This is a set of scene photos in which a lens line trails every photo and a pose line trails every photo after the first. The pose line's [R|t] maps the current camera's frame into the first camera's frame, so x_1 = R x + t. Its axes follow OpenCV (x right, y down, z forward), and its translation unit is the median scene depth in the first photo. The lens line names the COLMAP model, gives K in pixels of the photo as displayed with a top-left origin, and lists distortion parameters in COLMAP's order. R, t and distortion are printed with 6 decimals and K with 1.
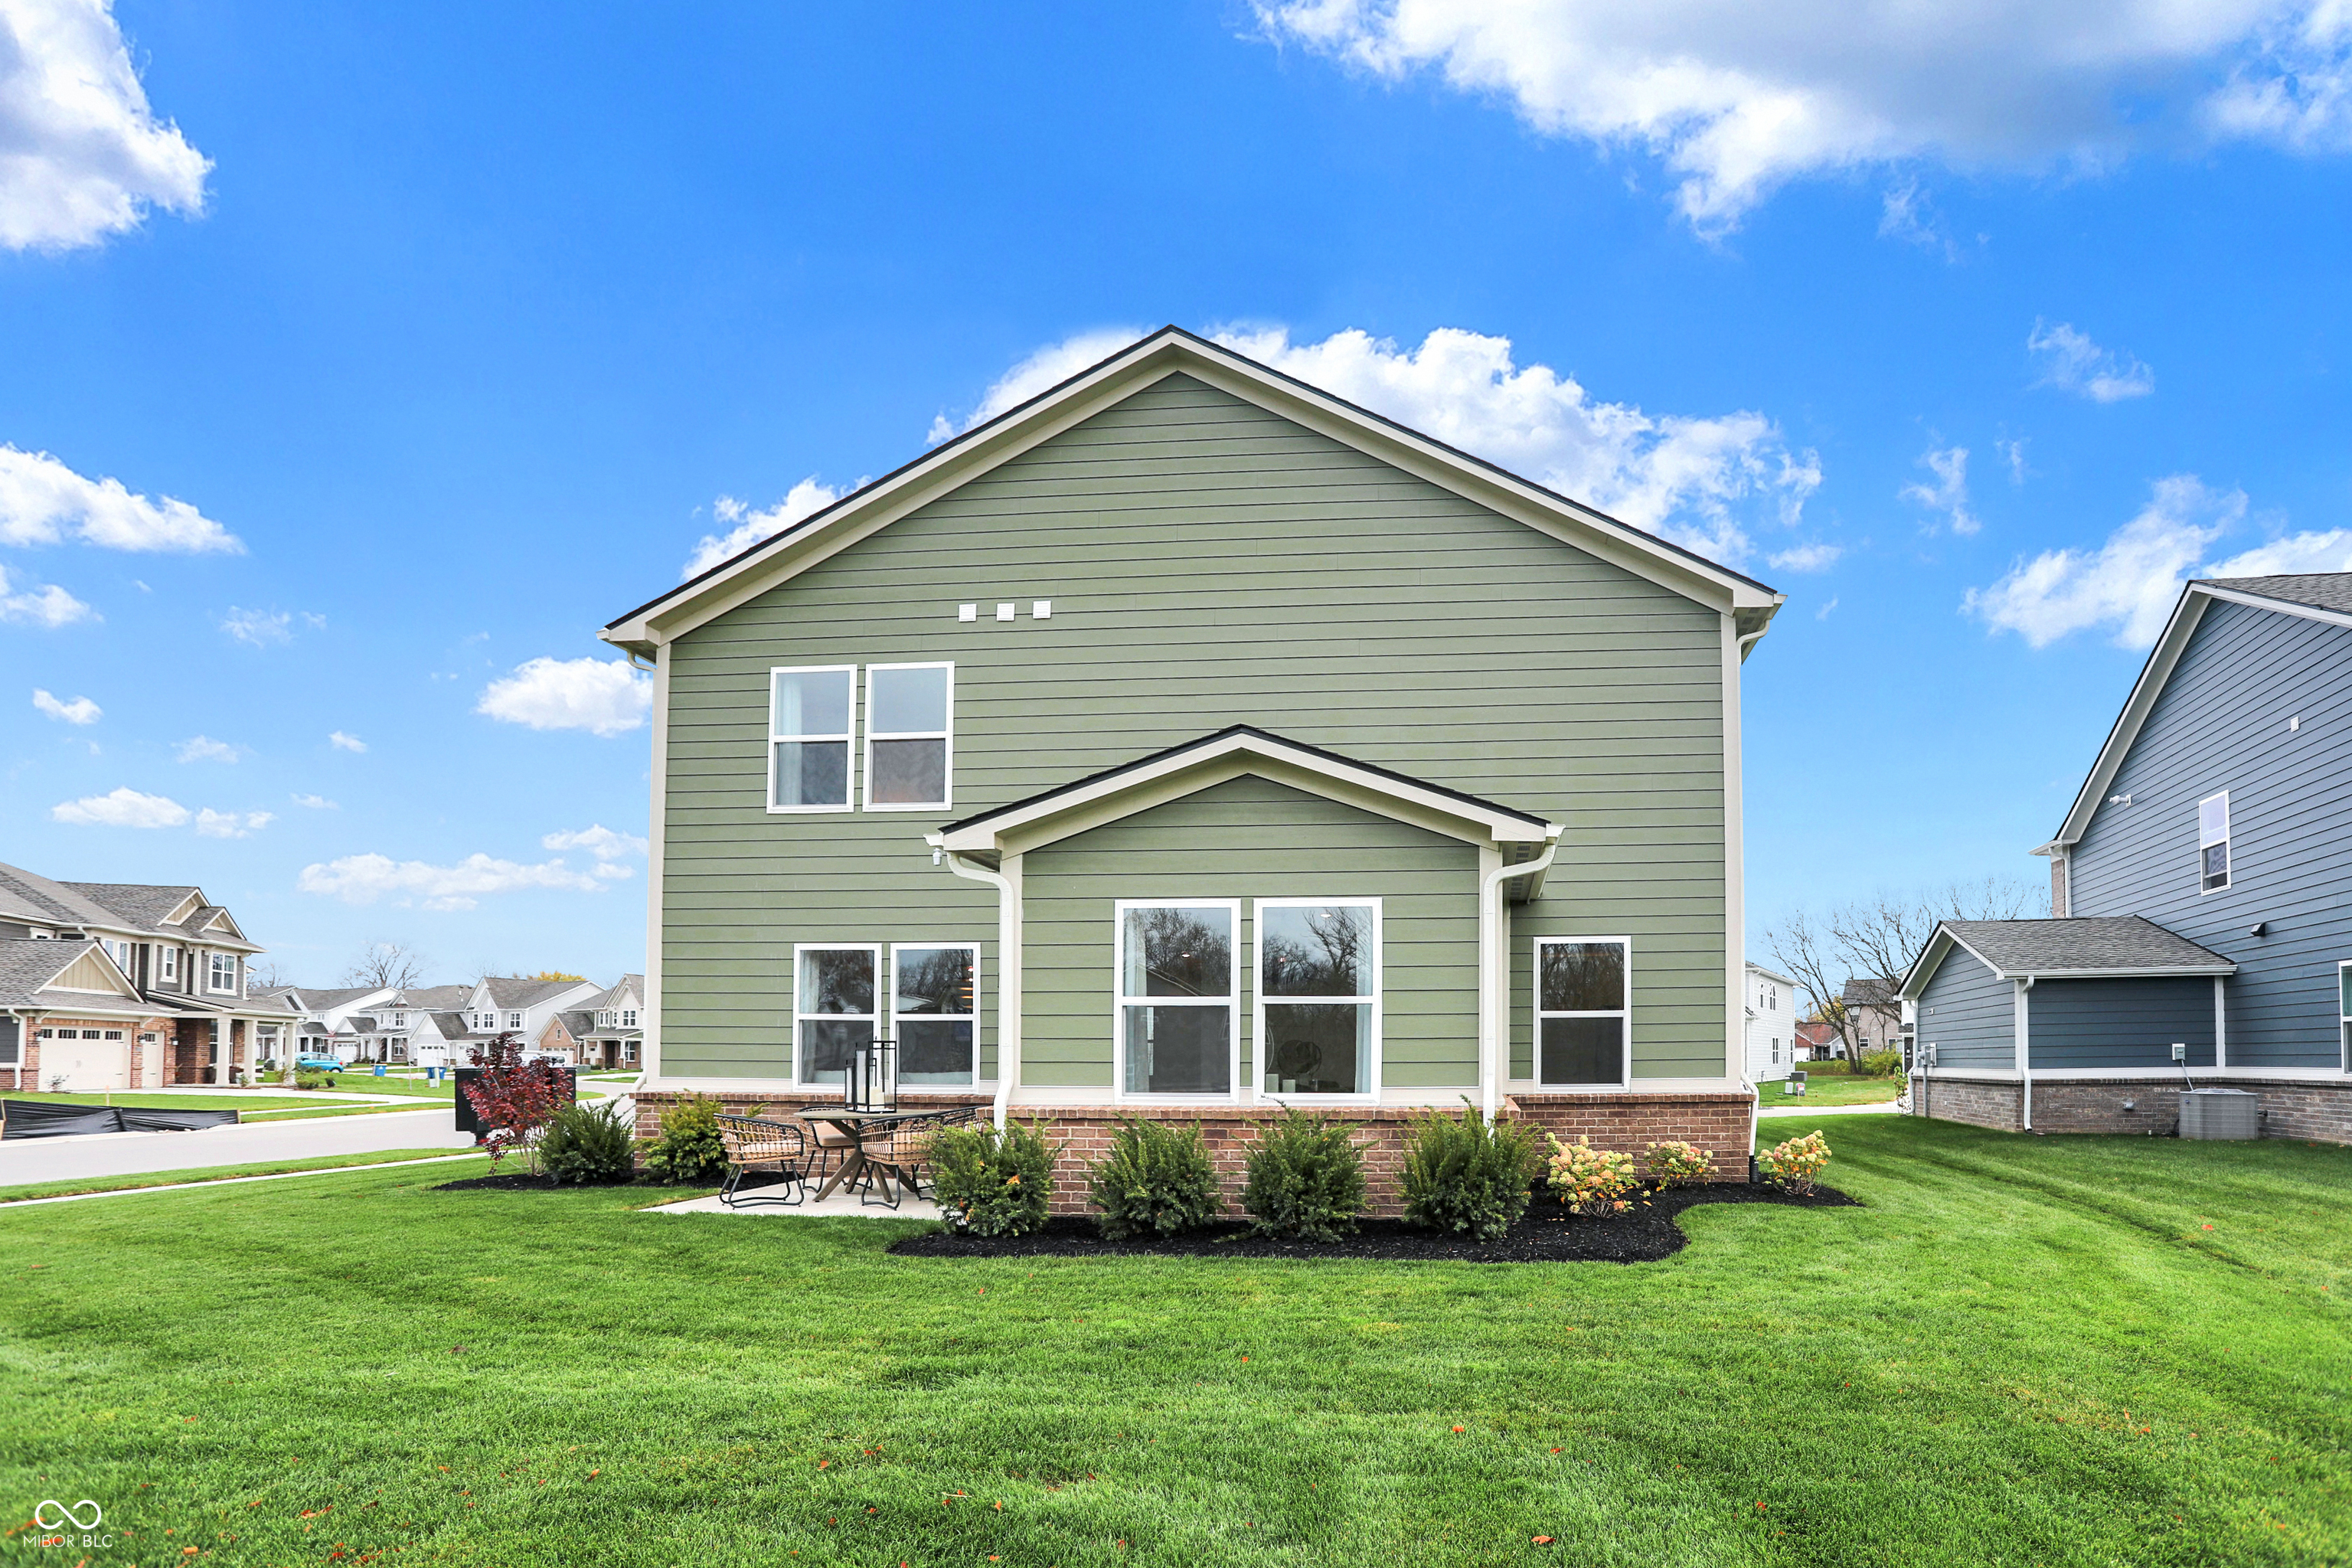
lens RADIAL K [[1171.6, 0, 1176.0], [0, 1171.6, 784.0], [0, 0, 1]] dist [-0.053895, 0.017718]
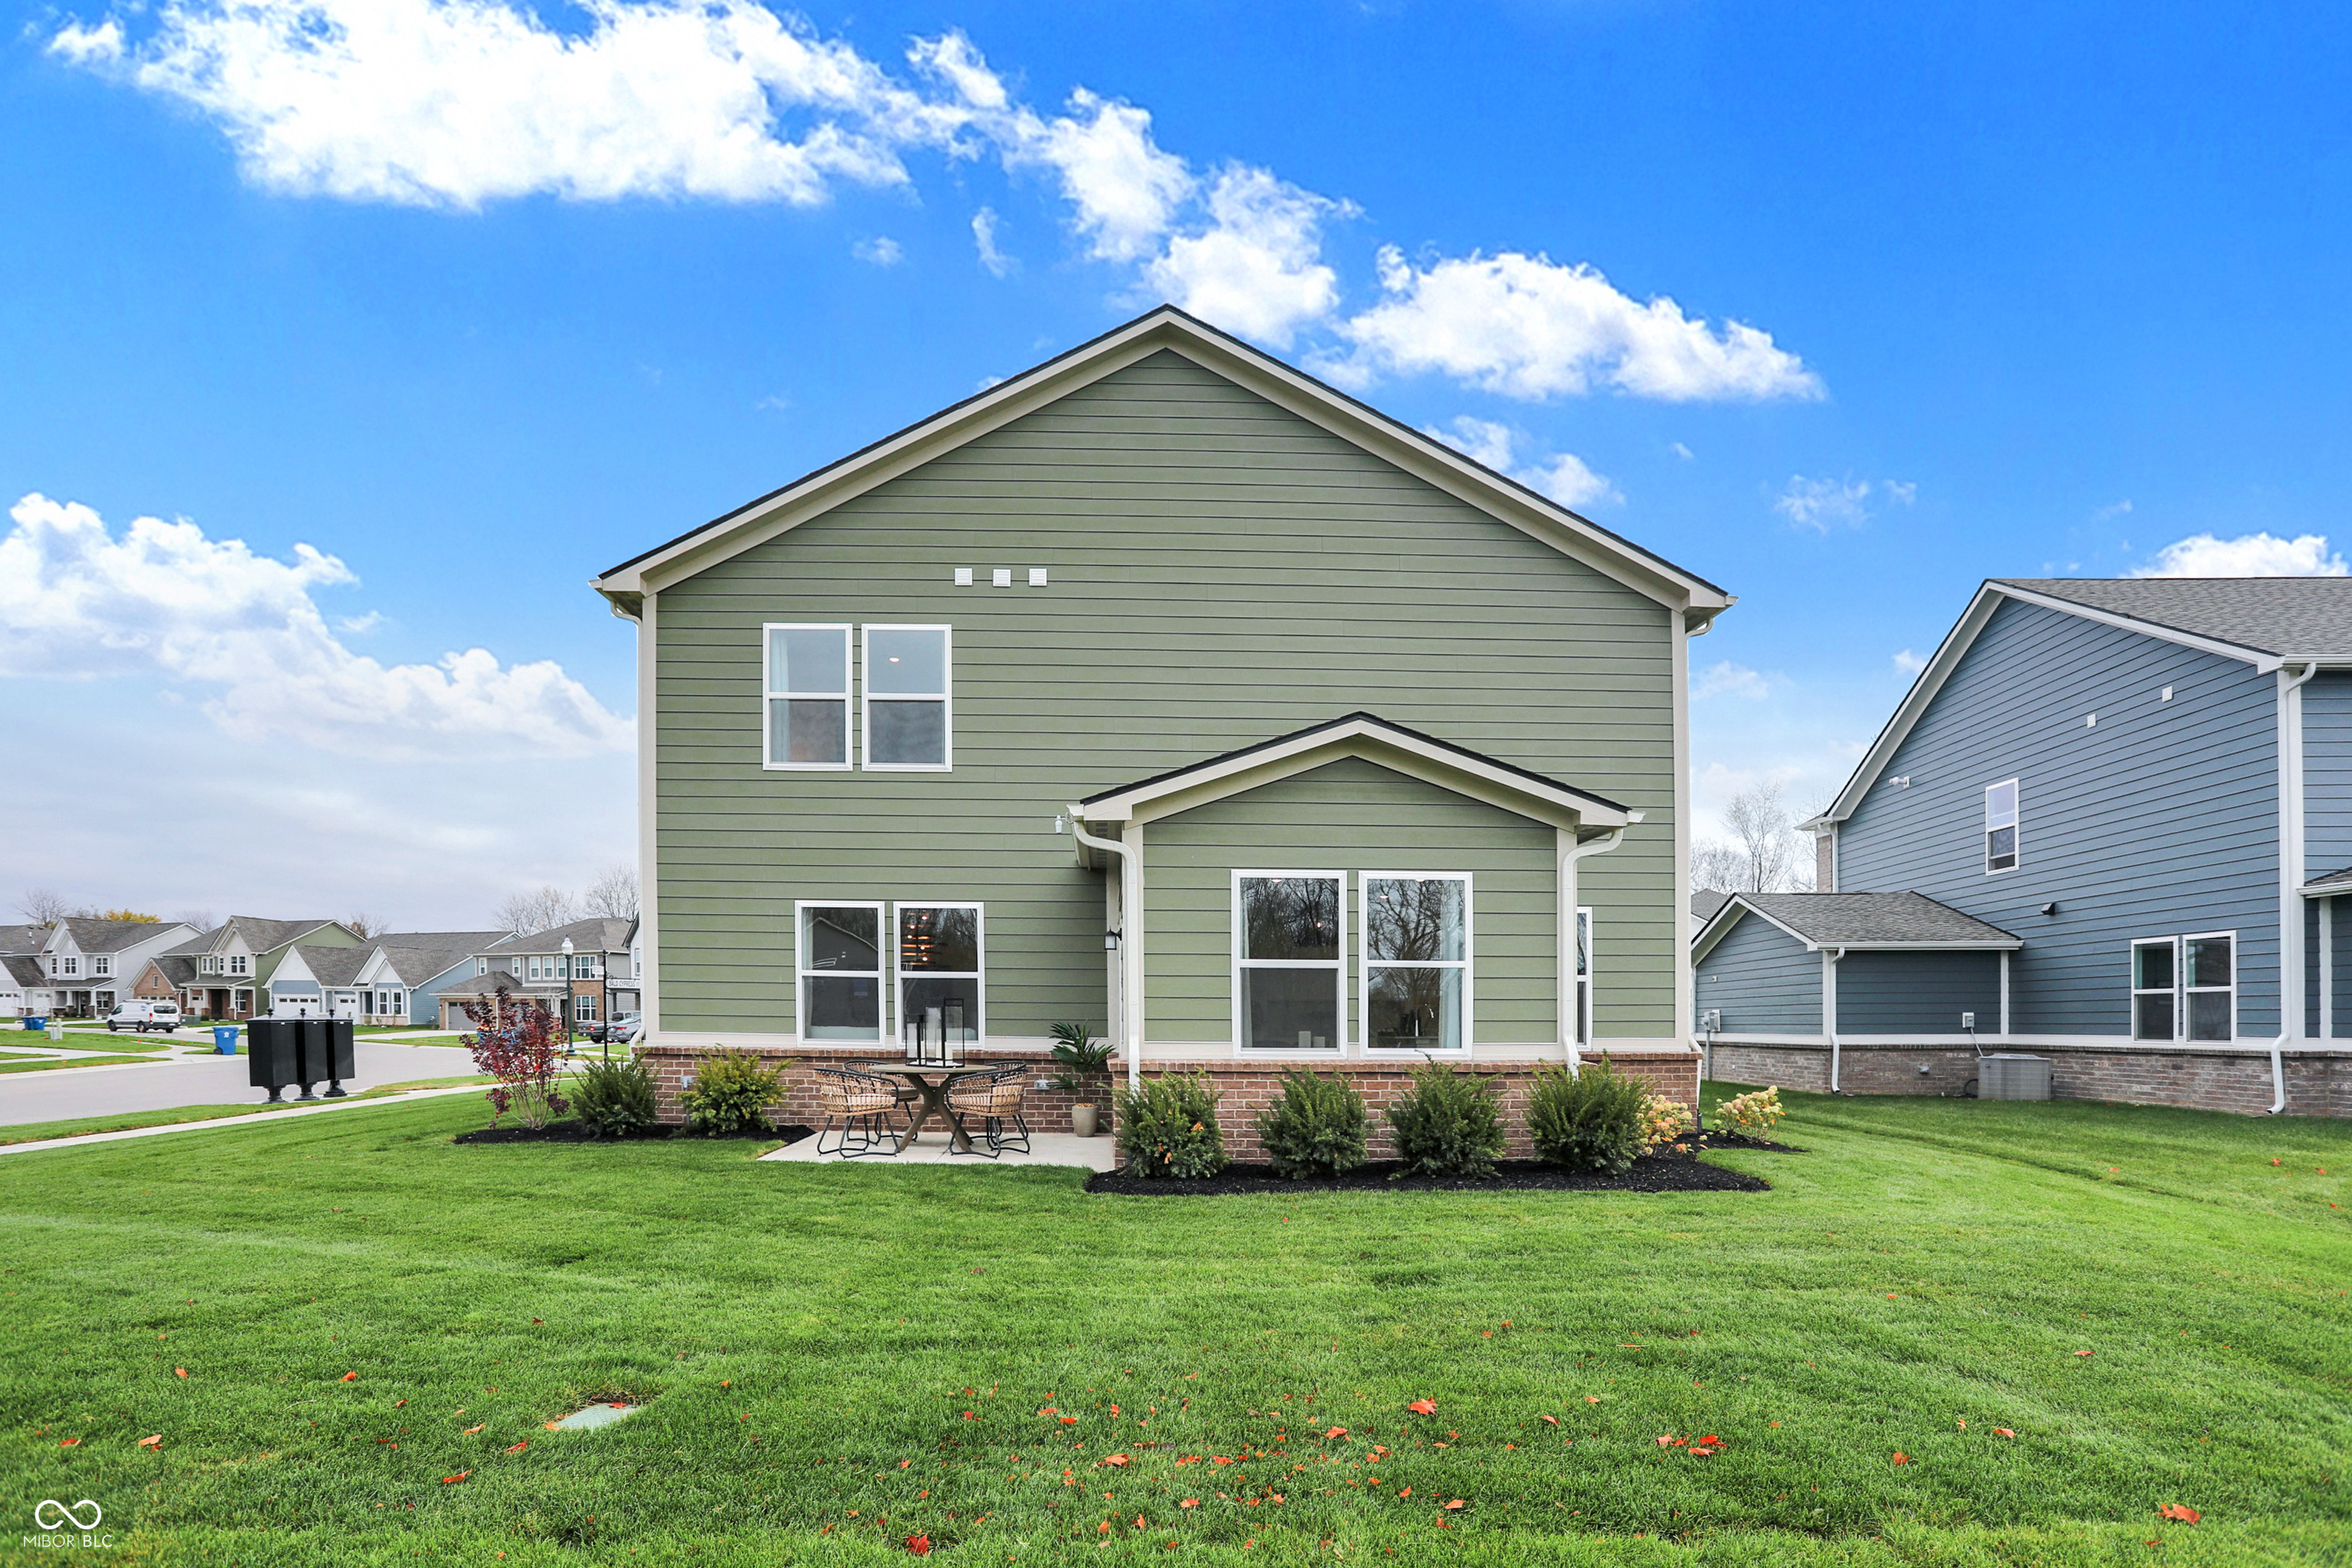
lens RADIAL K [[1167.7, 0, 1172.7], [0, 1167.7, 773.4], [0, 0, 1]] dist [-0.059260, 0.032536]
pose [[0.994166, 0.029045, 0.103873, -0.107946], [-0.031594, 0.999236, 0.022985, -0.005916], [-0.103126, -0.026133, 0.994325, -0.028259]]
